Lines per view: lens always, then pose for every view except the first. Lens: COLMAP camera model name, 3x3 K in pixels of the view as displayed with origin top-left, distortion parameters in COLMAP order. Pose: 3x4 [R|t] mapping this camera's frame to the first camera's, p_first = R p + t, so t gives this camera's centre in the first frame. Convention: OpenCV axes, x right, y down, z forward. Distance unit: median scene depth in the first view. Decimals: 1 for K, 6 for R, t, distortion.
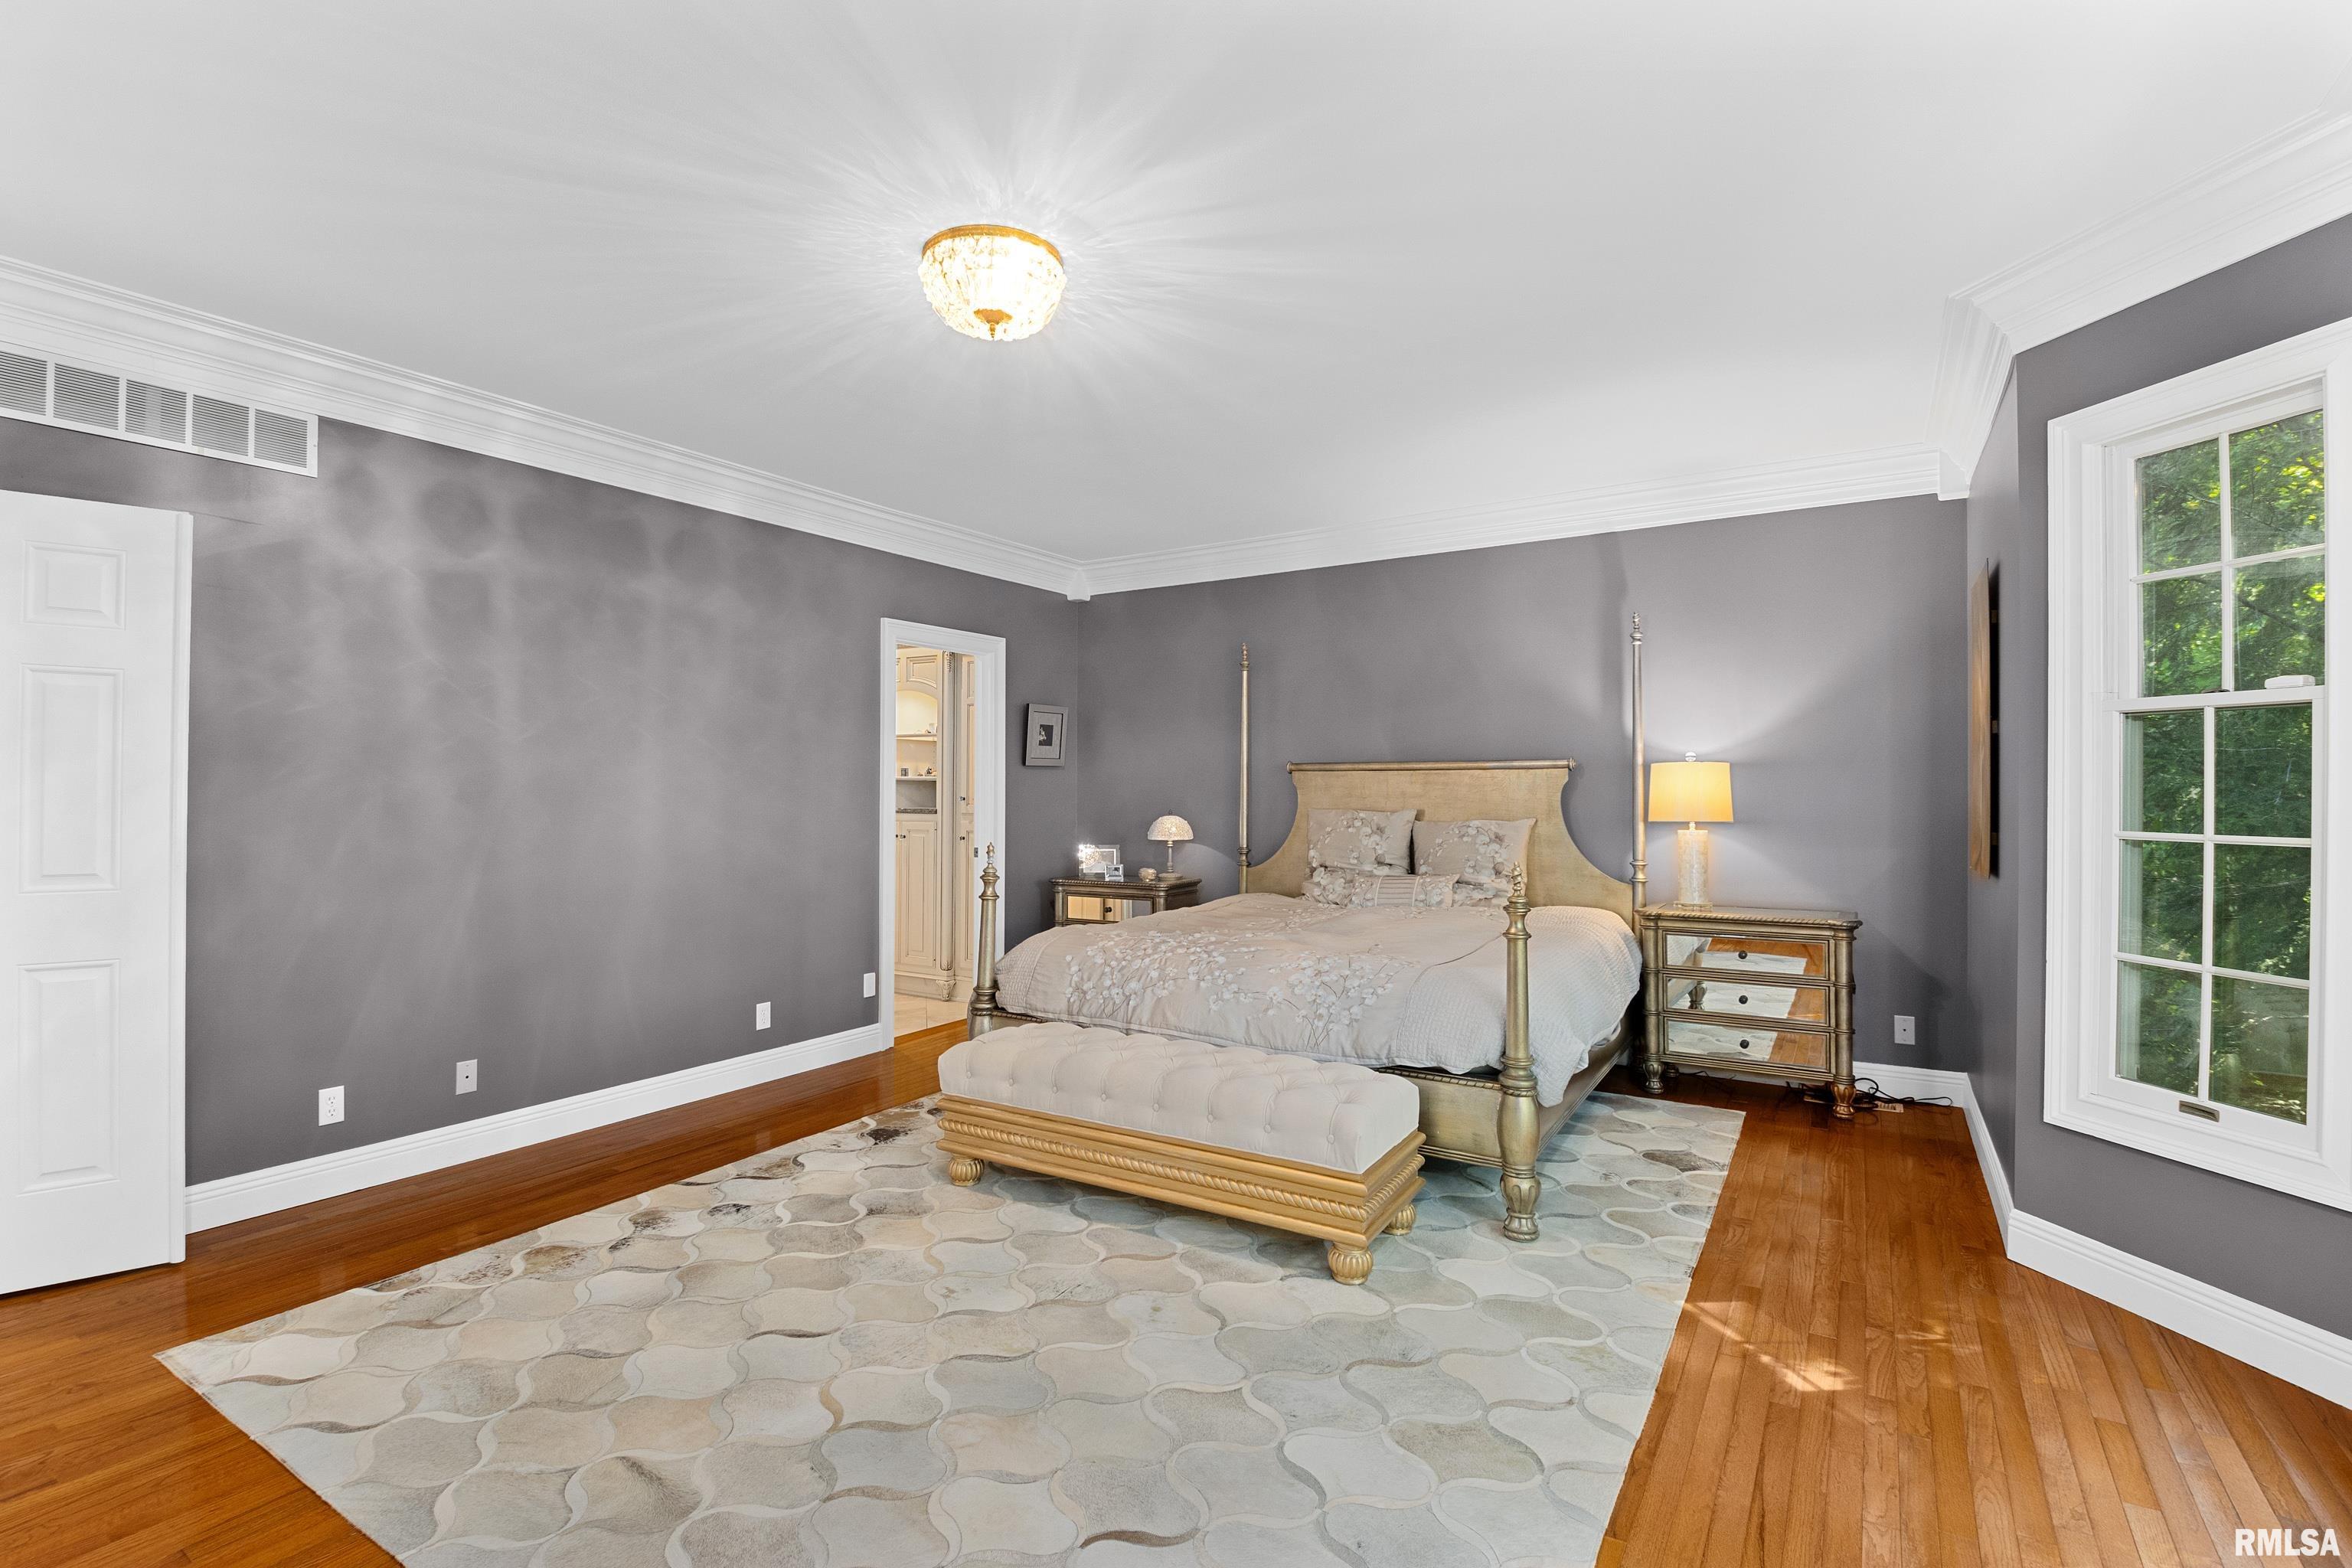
lens RADIAL K [[1094.2, 0, 1158.9], [0, 1094.2, 787.5], [0, 0, 1]] dist [-0.003243, -0.006636]
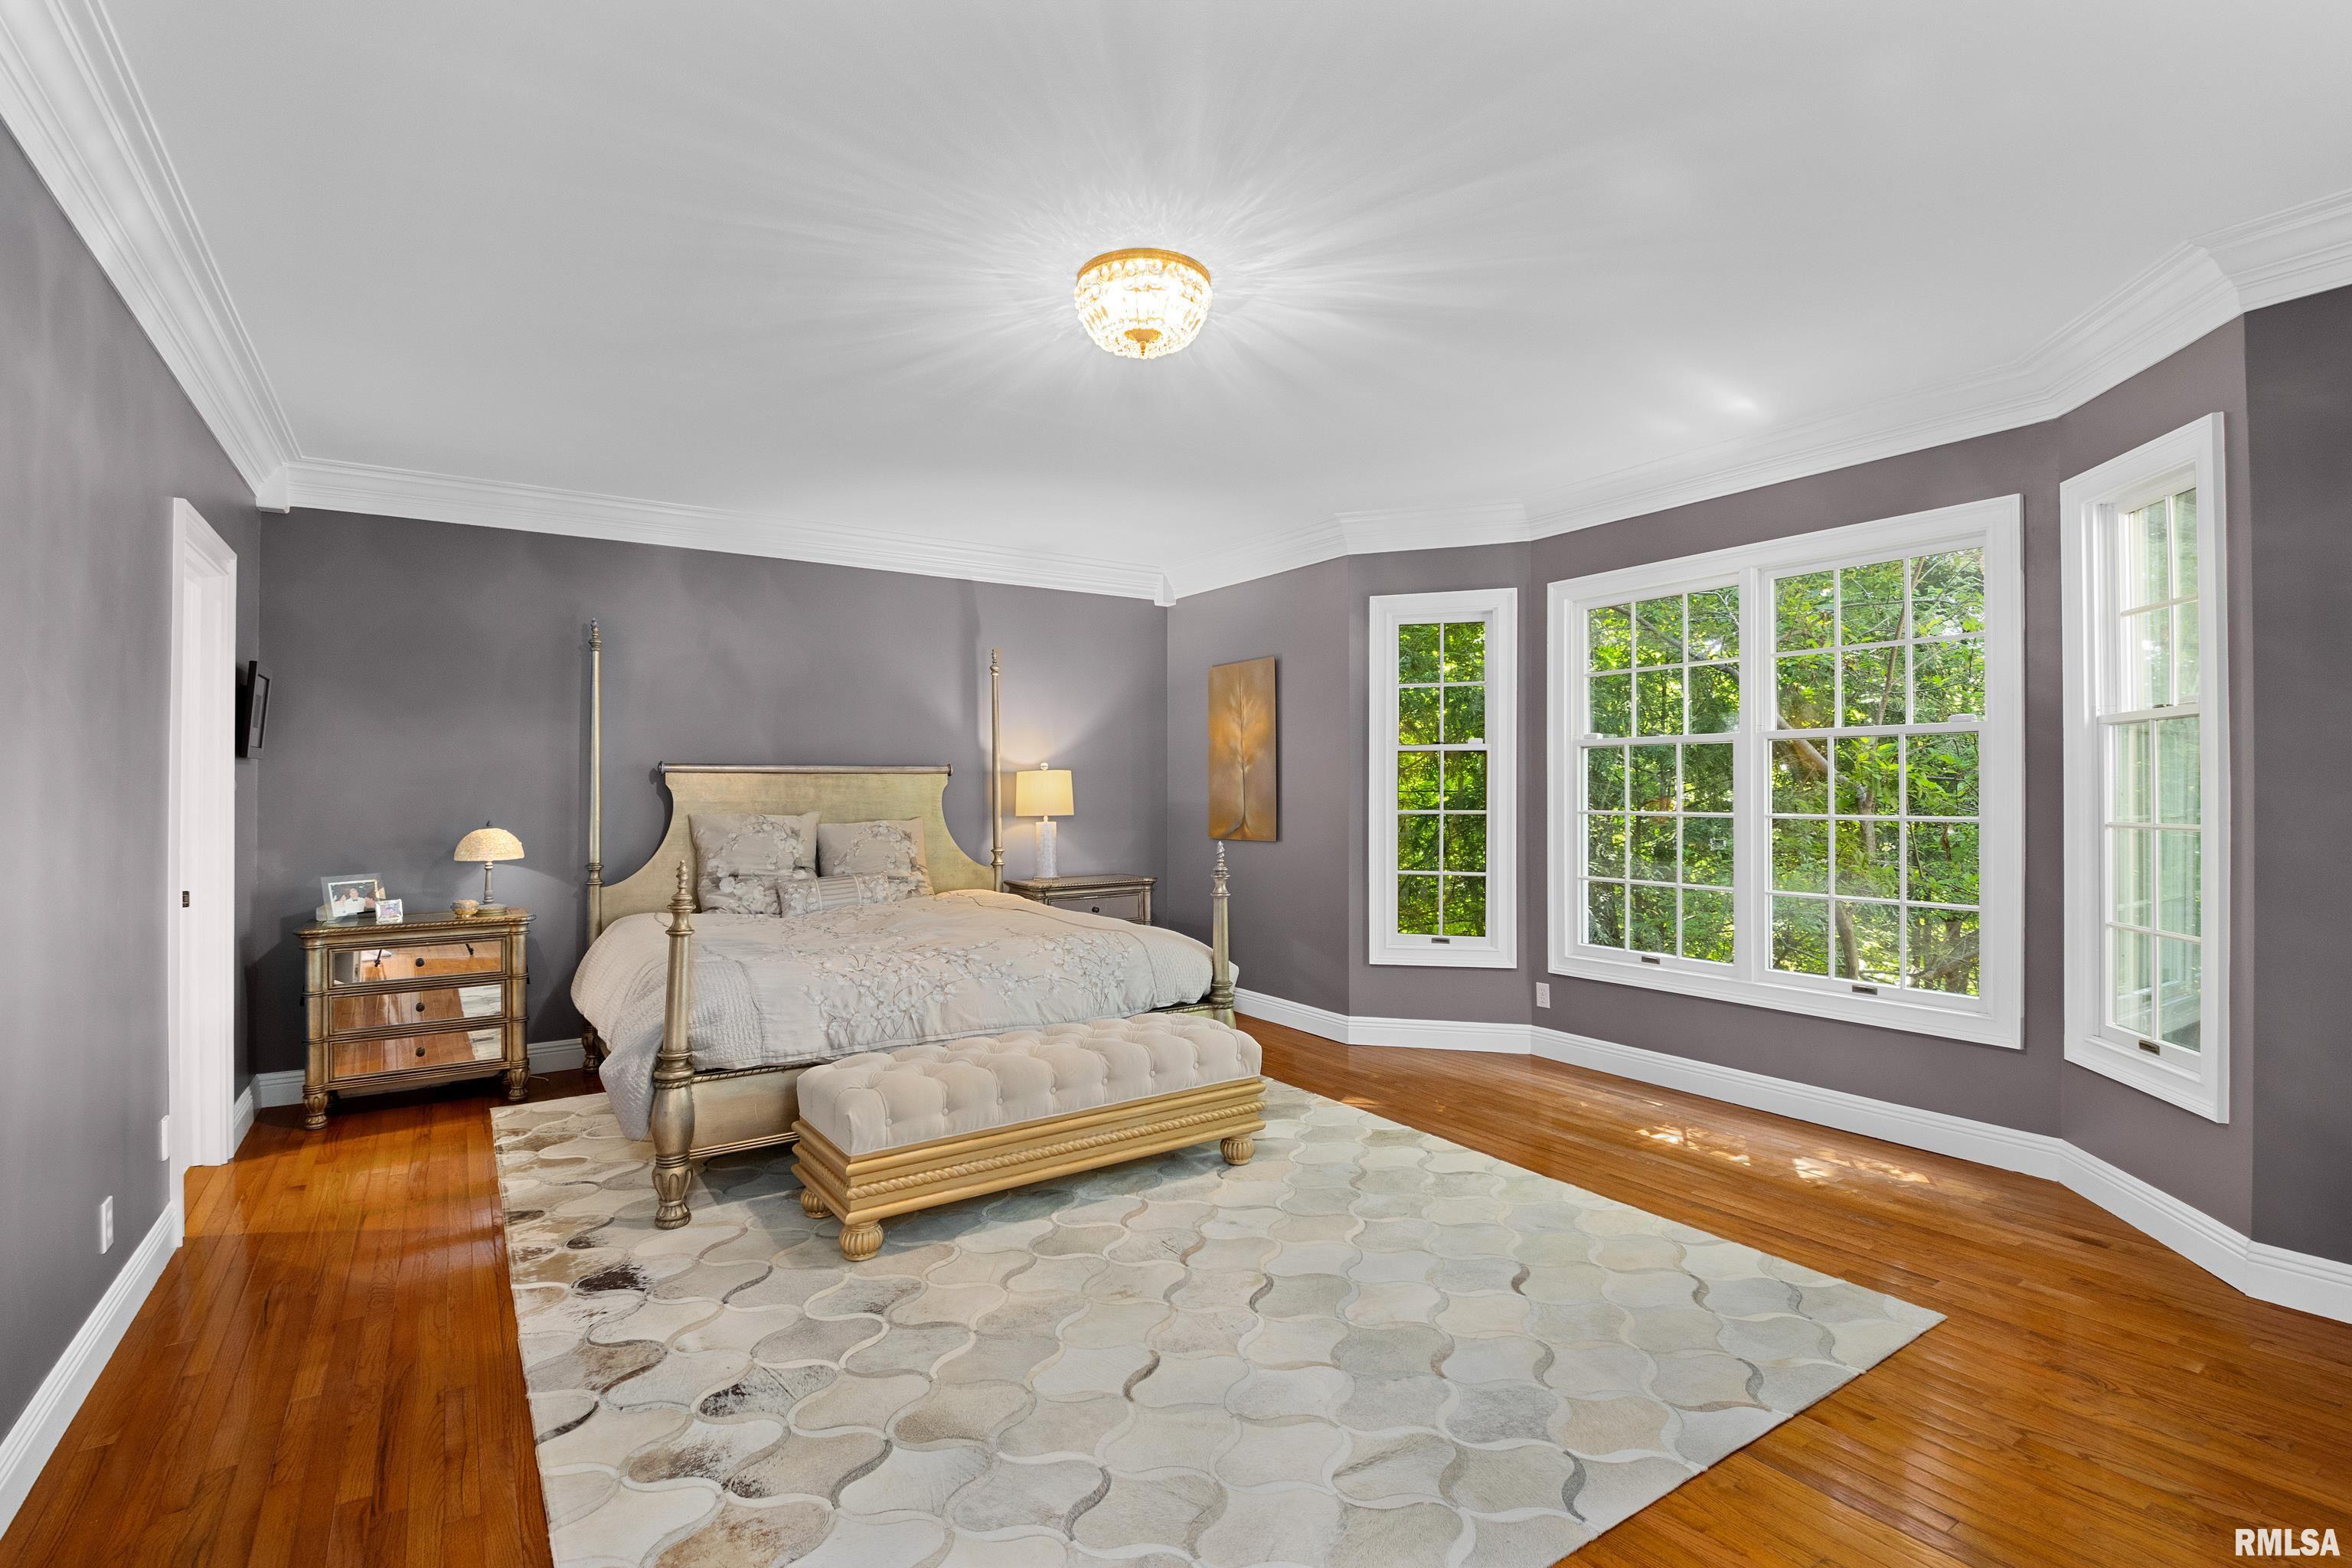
lens RADIAL K [[1094.2, 0, 1168.4], [0, 1094.2, 785.4], [0, 0, 1]] dist [-0.003243, -0.006636]
pose [[0.407218, 0.003483, 0.913324, -0.850365], [0.004417, 0.999974, -0.005783, 0.003668], [-0.913320, 0.006389, 0.407192, 0.433668]]
